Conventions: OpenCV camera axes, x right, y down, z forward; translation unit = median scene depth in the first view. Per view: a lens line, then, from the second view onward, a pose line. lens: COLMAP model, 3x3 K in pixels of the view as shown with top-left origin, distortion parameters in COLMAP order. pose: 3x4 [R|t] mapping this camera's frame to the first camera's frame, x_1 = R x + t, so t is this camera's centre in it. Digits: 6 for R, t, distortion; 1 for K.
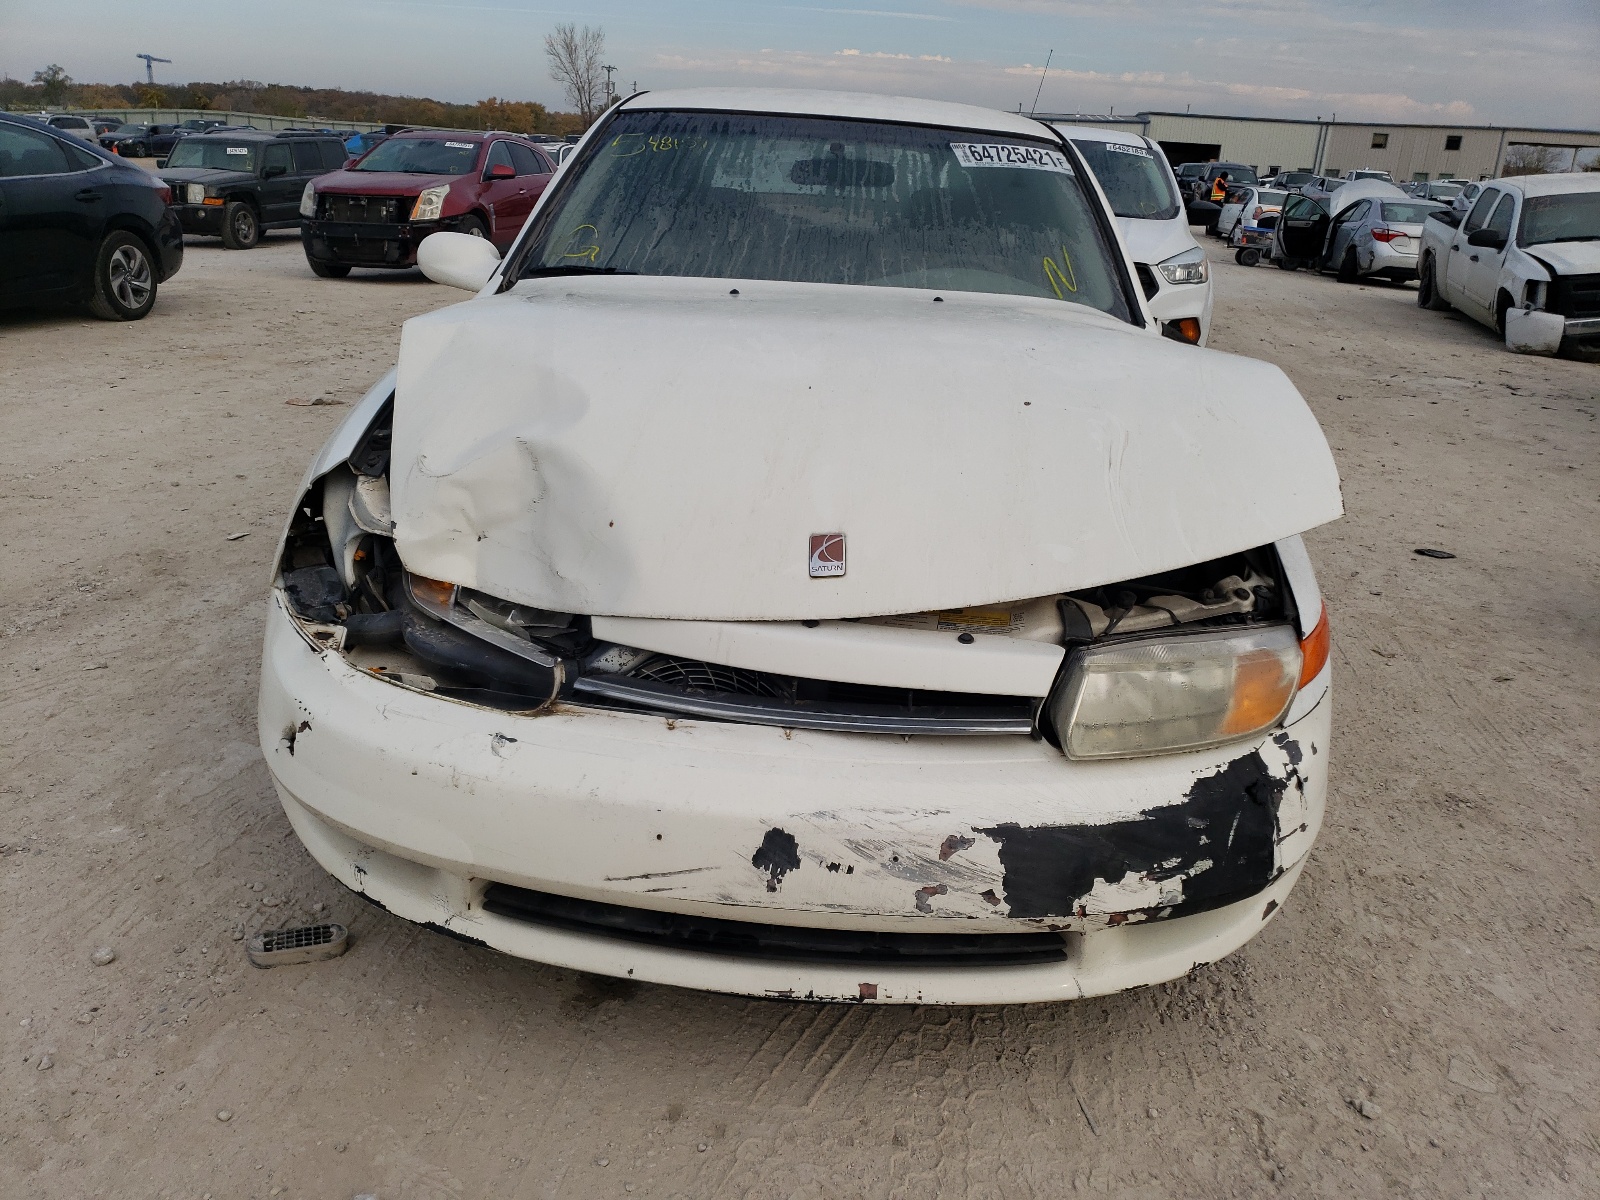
lens RADIAL K [[1197.4, 0, 790.9], [0, 1197.4, 600.9], [0, 0, 1]] dist [0.004060, -0.000455]
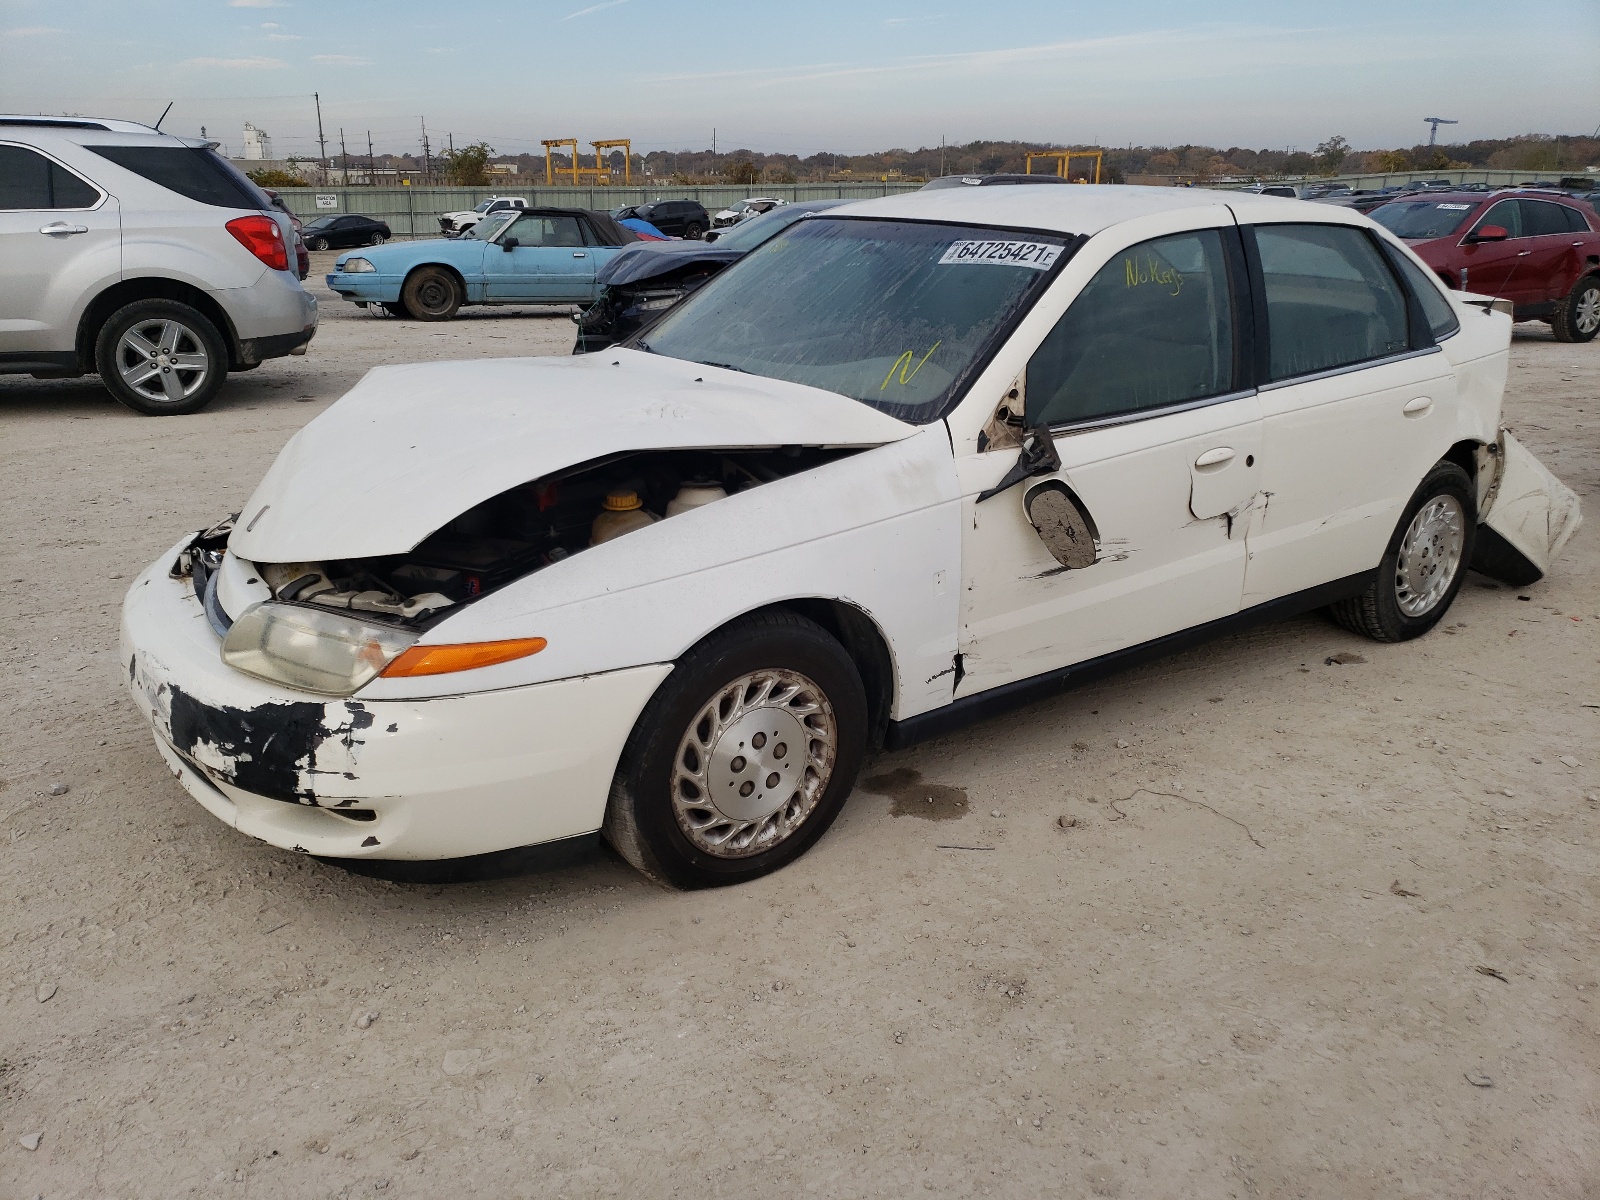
lens RADIAL K [[1197.4, 0, 790.9], [0, 1197.4, 600.9], [0, 0, 1]] dist [0.004060, -0.000455]
pose [[0.653235, 0.198976, -0.730543, 1.607456], [-0.232587, 0.970934, 0.056477, -0.179435], [0.720547, 0.133023, 0.680527, 0.406983]]
